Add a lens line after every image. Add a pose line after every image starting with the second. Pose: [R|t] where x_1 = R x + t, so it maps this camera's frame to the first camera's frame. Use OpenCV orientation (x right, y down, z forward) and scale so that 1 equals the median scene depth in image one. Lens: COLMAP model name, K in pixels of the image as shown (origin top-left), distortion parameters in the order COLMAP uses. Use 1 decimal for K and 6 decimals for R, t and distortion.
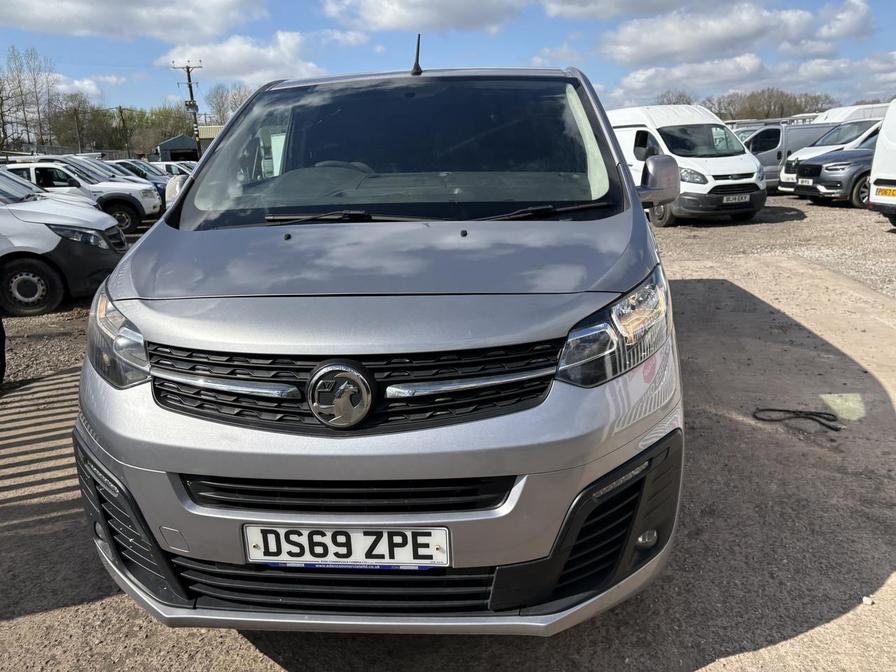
lens RADIAL K [[663.2, 0, 466.2], [0, 663.2, 335.7], [0, 0, 1]] dist [0.002938, 0.002074]
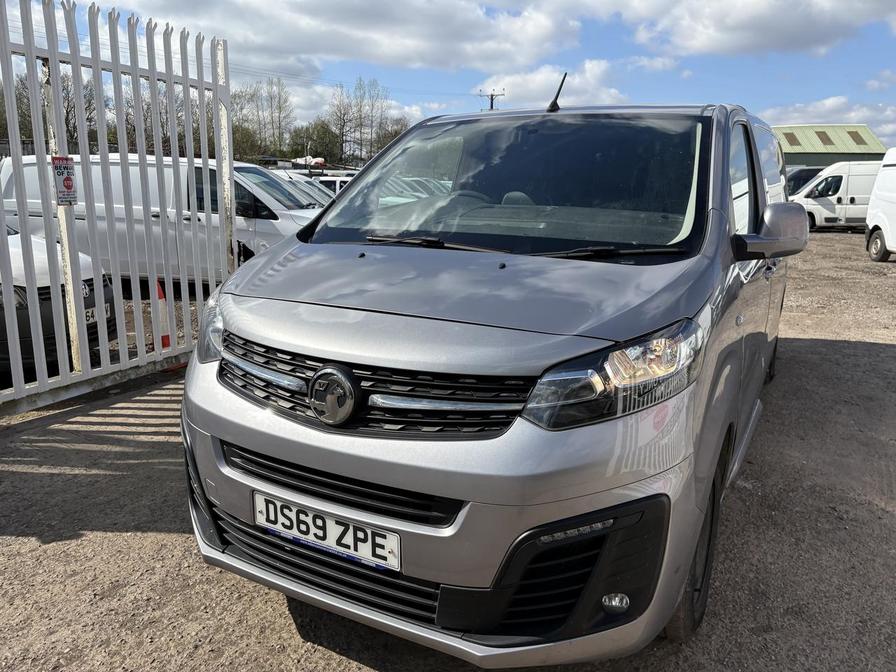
lens RADIAL K [[663.2, 0, 466.2], [0, 663.2, 335.7], [0, 0, 1]] dist [0.002938, 0.002074]
pose [[0.919865, 0.132743, -0.369090, 0.413159], [-0.146654, 0.989140, -0.009755, -0.033085], [0.363787, 0.063102, 0.929342, 0.022067]]
